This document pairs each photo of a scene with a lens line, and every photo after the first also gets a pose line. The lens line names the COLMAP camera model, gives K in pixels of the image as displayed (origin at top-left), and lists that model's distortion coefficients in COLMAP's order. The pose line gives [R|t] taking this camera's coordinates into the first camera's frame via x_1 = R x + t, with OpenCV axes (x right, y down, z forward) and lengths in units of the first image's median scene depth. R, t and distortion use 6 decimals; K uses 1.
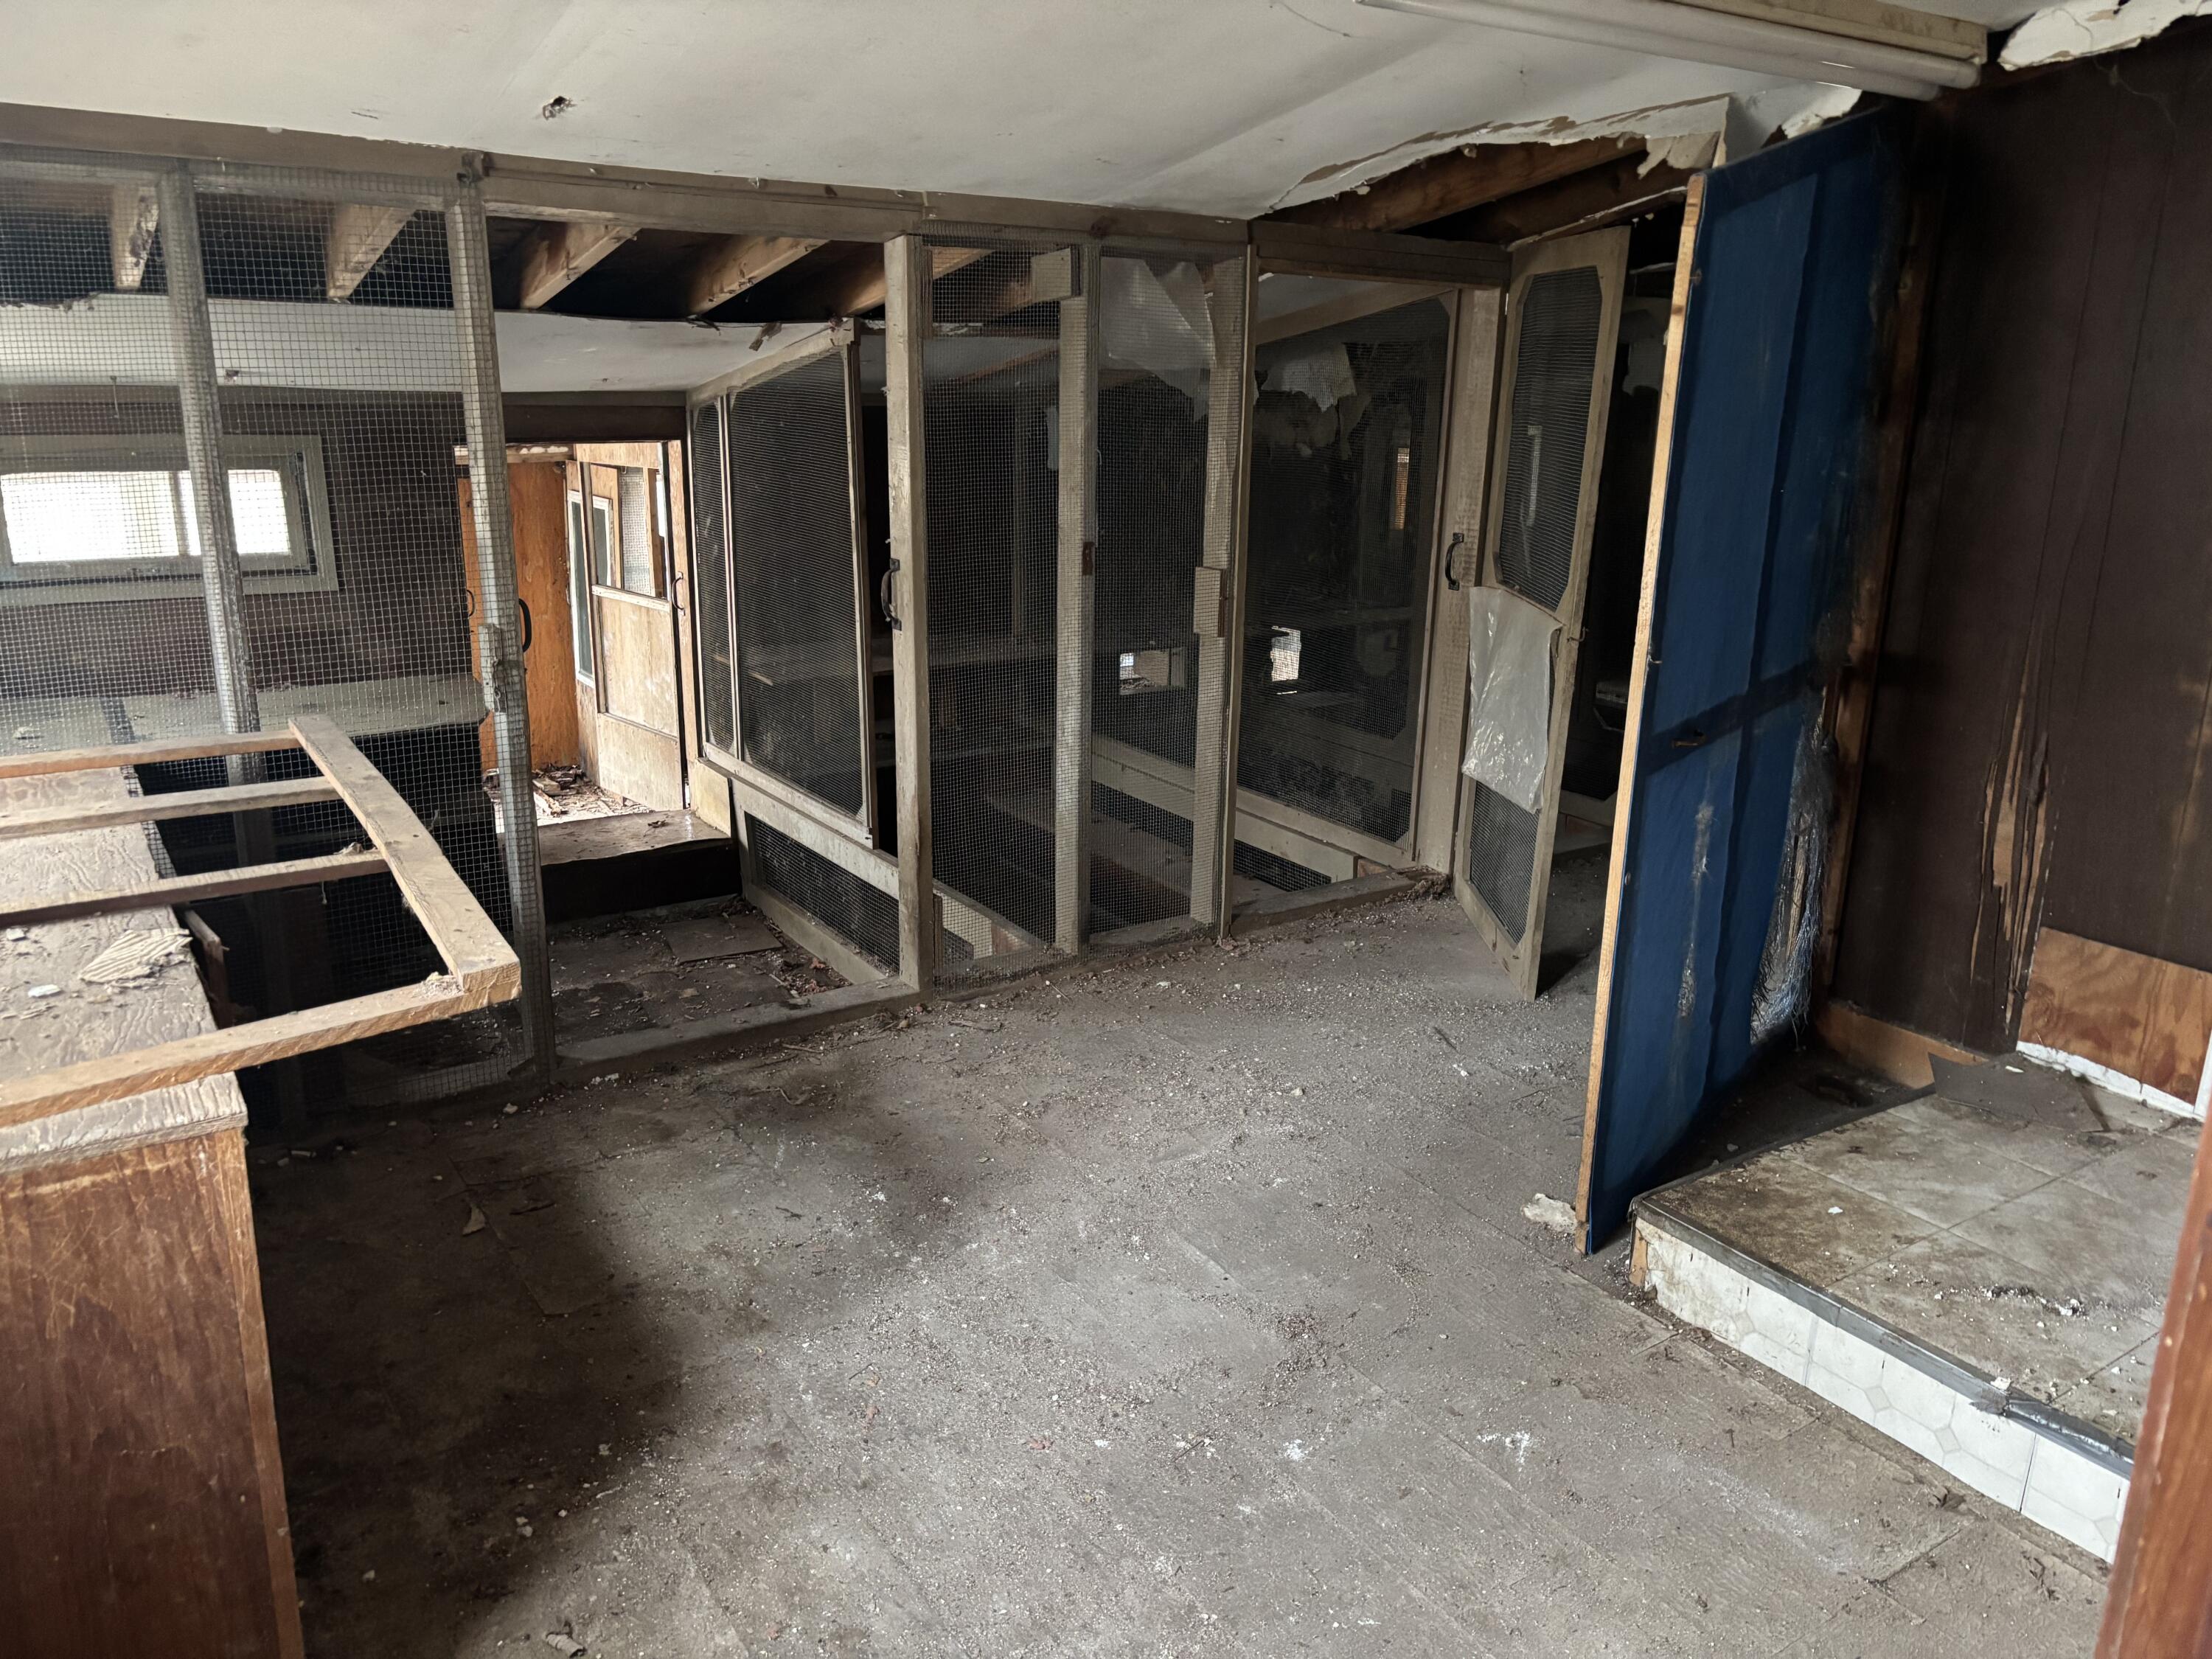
lens RADIAL K [[1642.9, 0, 1109.8], [0, 1642.9, 803.8], [0, 0, 1]] dist [0.051099, -0.063815]
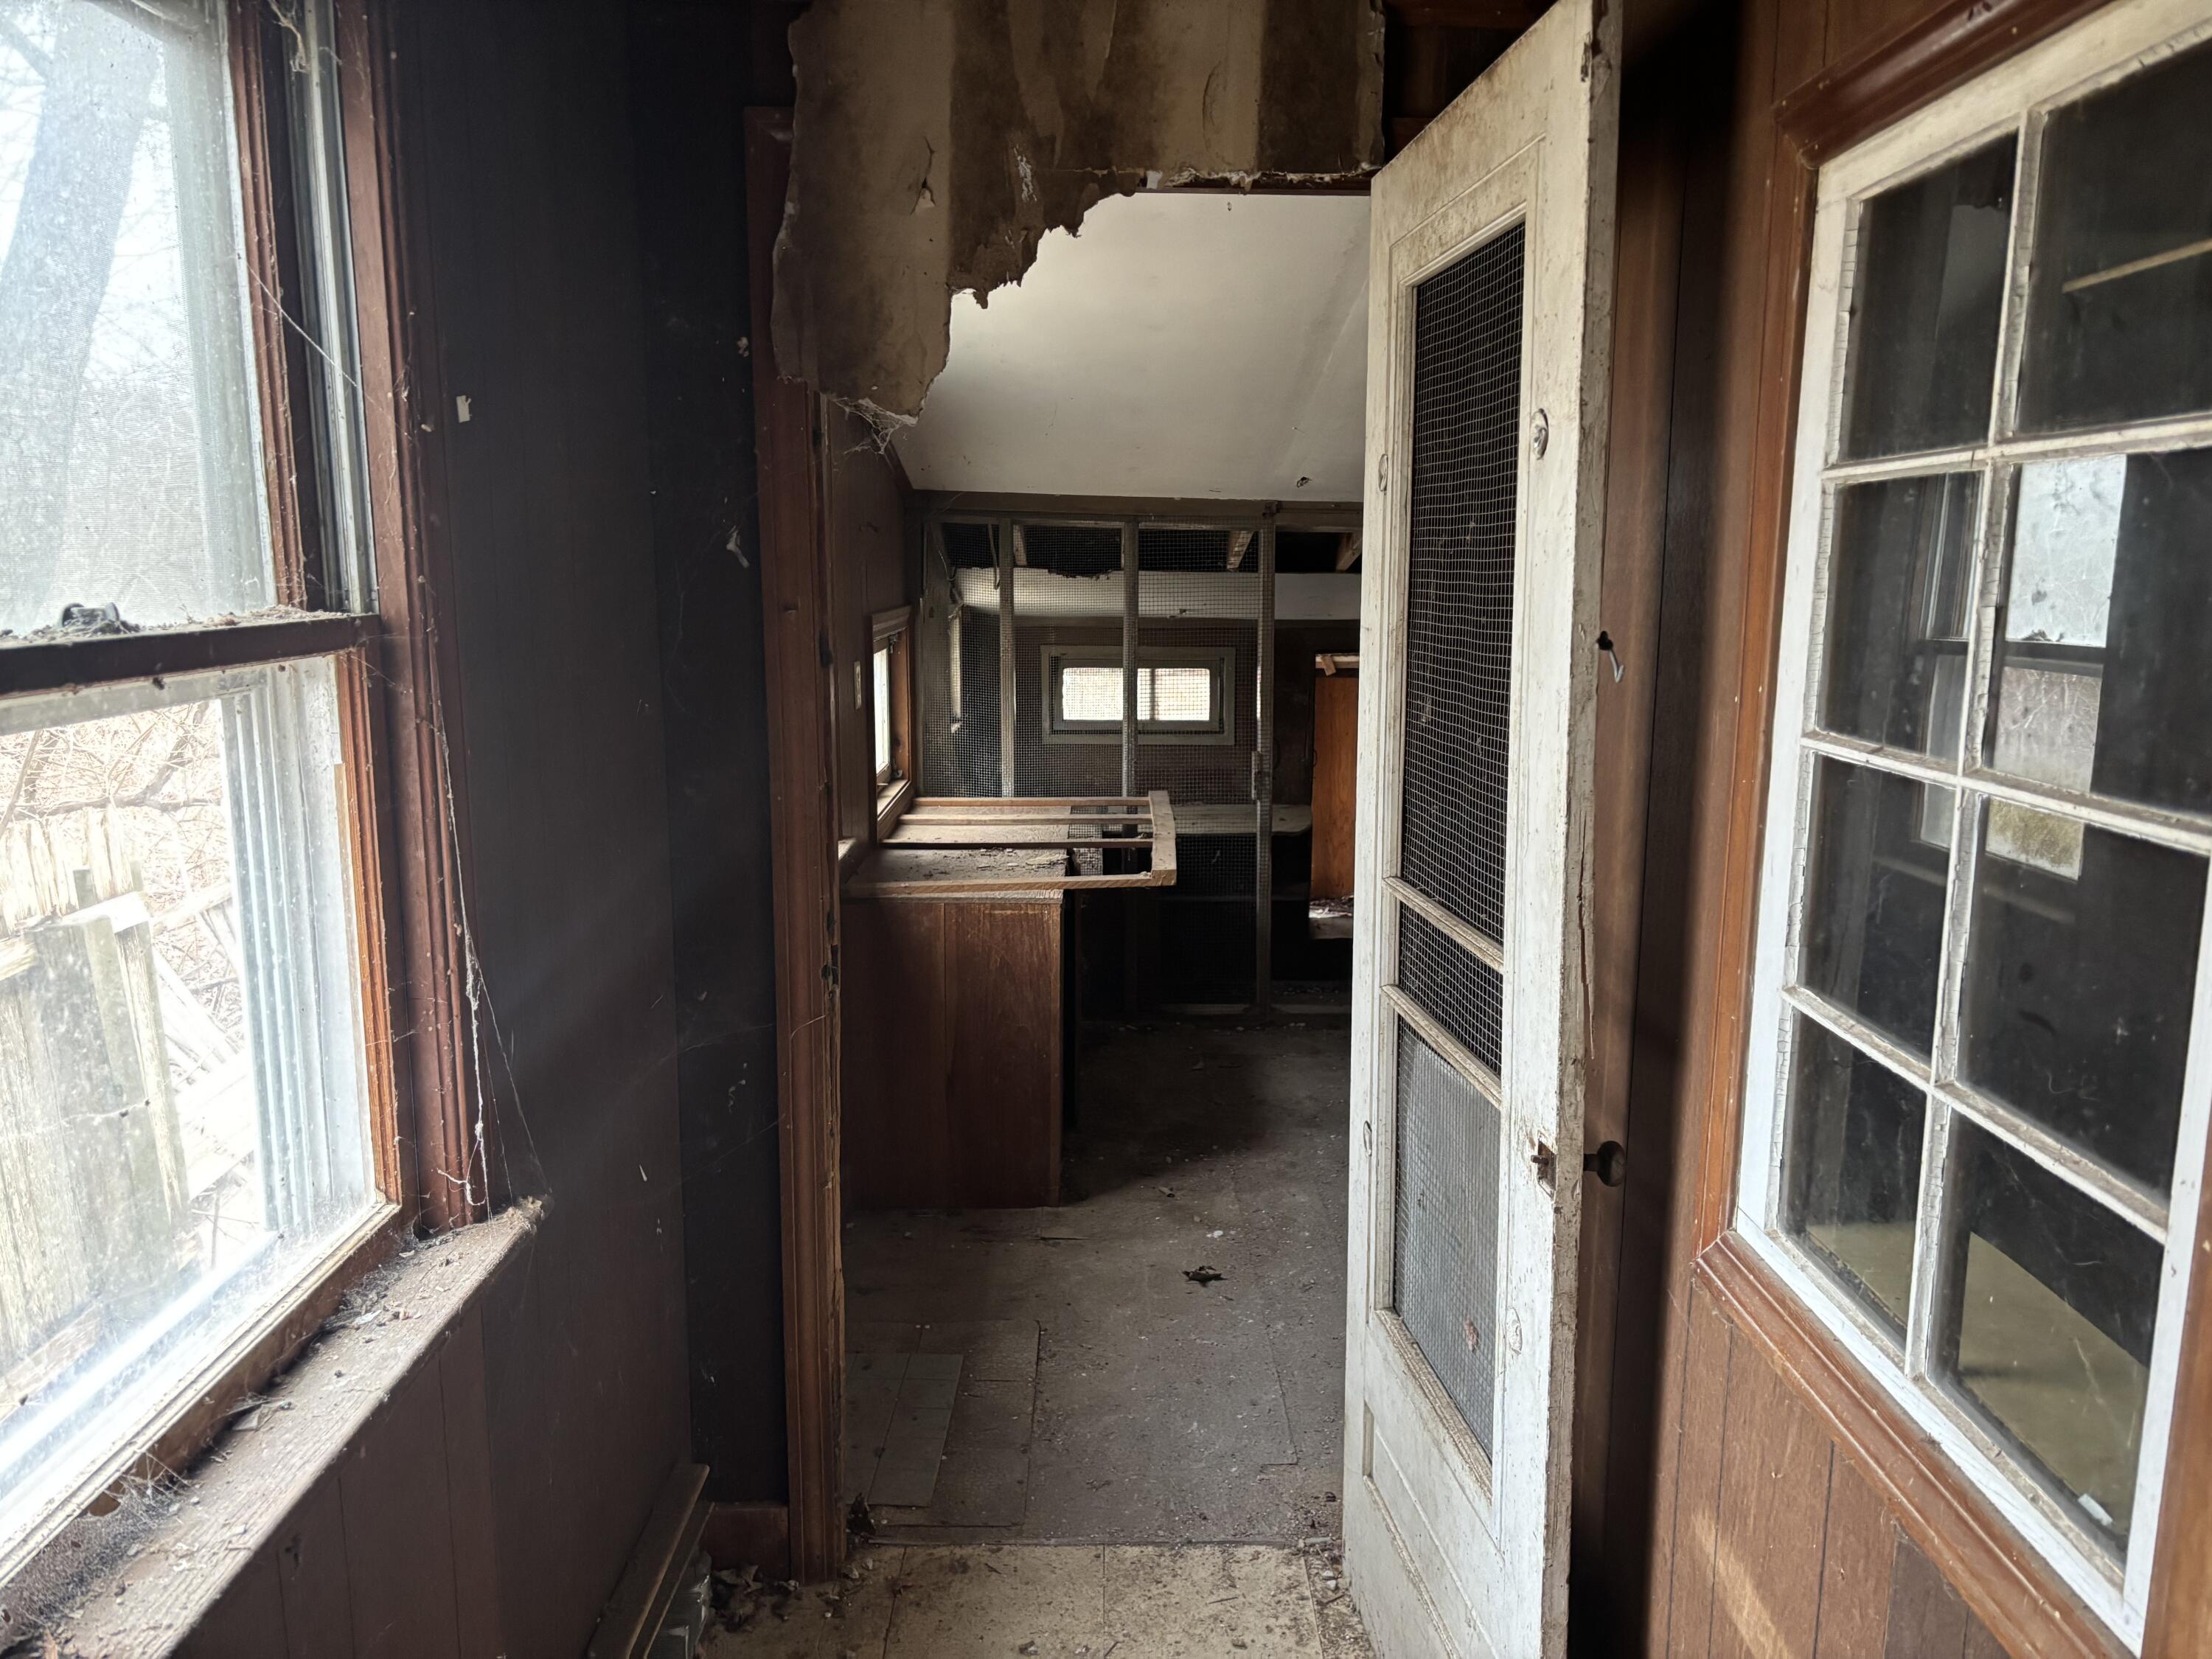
lens RADIAL K [[1680.2, 0, 1106.0], [0, 1680.2, 829.5], [0, 0, 1]] dist [0.080699, -0.081753]
pose [[0.832195, 0.071205, -0.549892, 0.618877], [-0.133265, 0.988336, -0.073701, 0.164724], [0.538230, 0.134615, 0.831978, -0.744346]]
